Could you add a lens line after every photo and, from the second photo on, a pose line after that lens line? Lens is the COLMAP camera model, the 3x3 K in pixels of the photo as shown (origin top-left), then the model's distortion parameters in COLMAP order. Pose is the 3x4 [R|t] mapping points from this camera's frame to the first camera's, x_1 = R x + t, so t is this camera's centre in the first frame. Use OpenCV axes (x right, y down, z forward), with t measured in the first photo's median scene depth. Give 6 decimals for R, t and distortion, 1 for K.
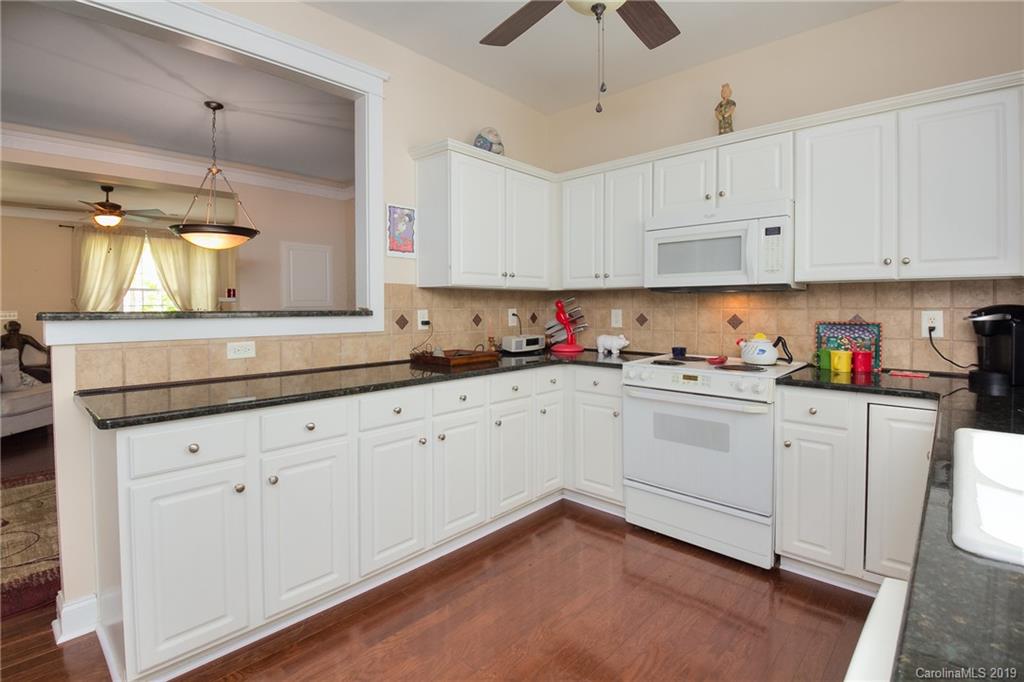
lens RADIAL K [[494.8, 0, 507.2], [0, 494.8, 316.8], [0, 0, 1]] dist [0.002588, -0.020598]
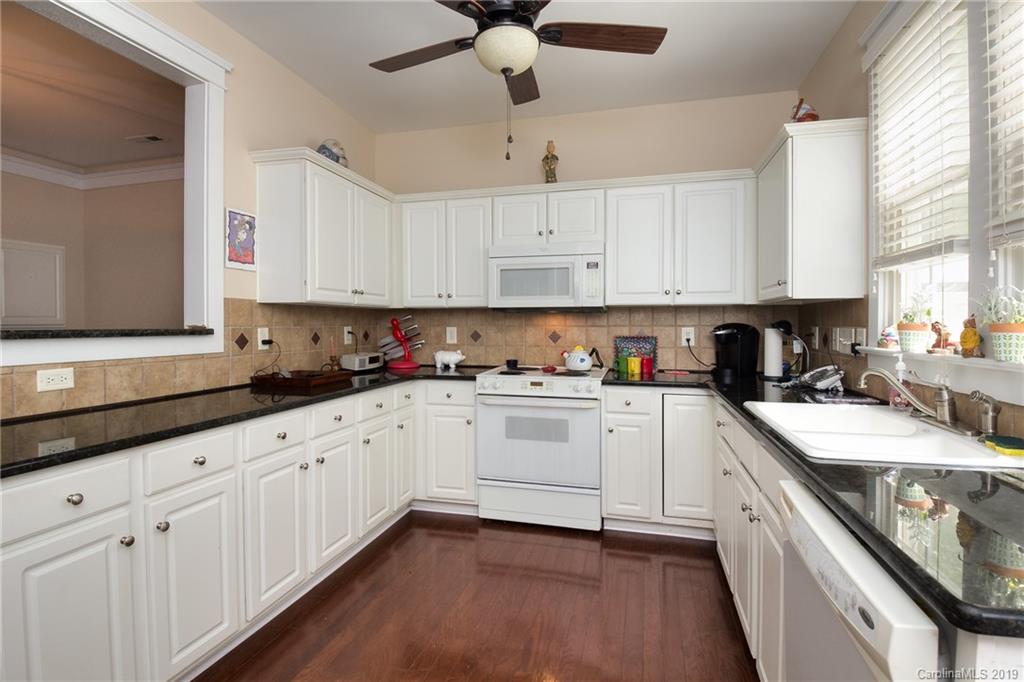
lens RADIAL K [[501.1, 0, 513.7], [0, 501.1, 328.6], [0, 0, 1]] dist [0.013198, -0.034132]
pose [[0.877249, -0.003353, 0.480024, -0.234627], [0.009495, 0.999901, -0.010366, 0.001415], [-0.479942, 0.013651, 0.877194, -0.032003]]
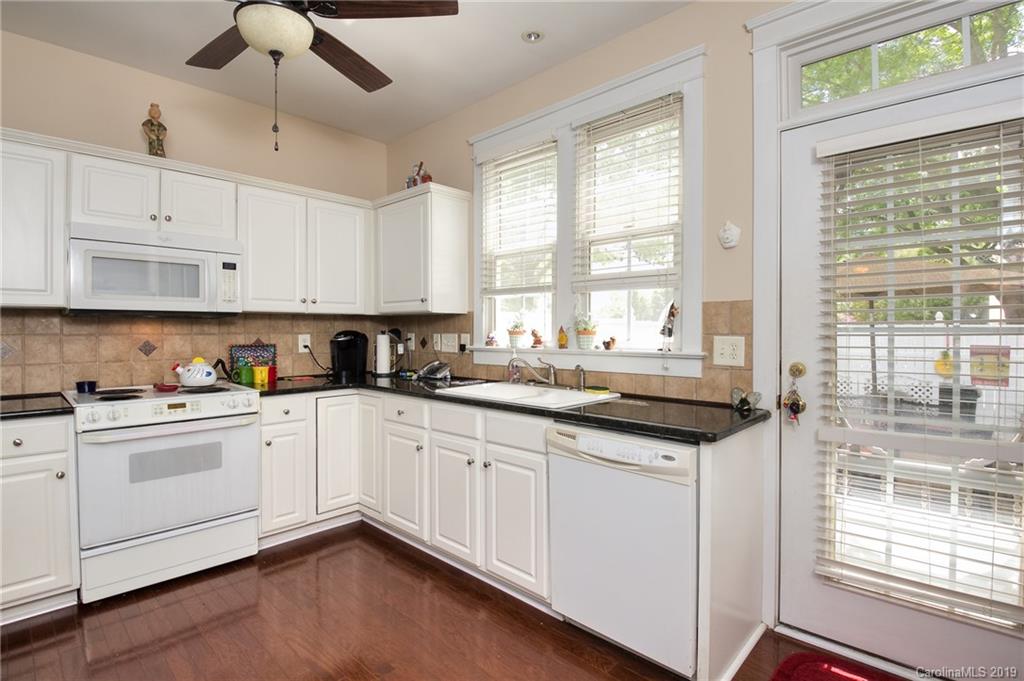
lens RADIAL K [[500.2, 0, 526.1], [0, 500.2, 337.6], [0, 0, 1]] dist [0.012185, -0.020804]
pose [[-0.016116, -0.014331, 0.999767, -0.564387], [0.023846, 0.999607, 0.014713, -0.008092], [-0.999586, 0.024078, -0.015768, 0.298931]]
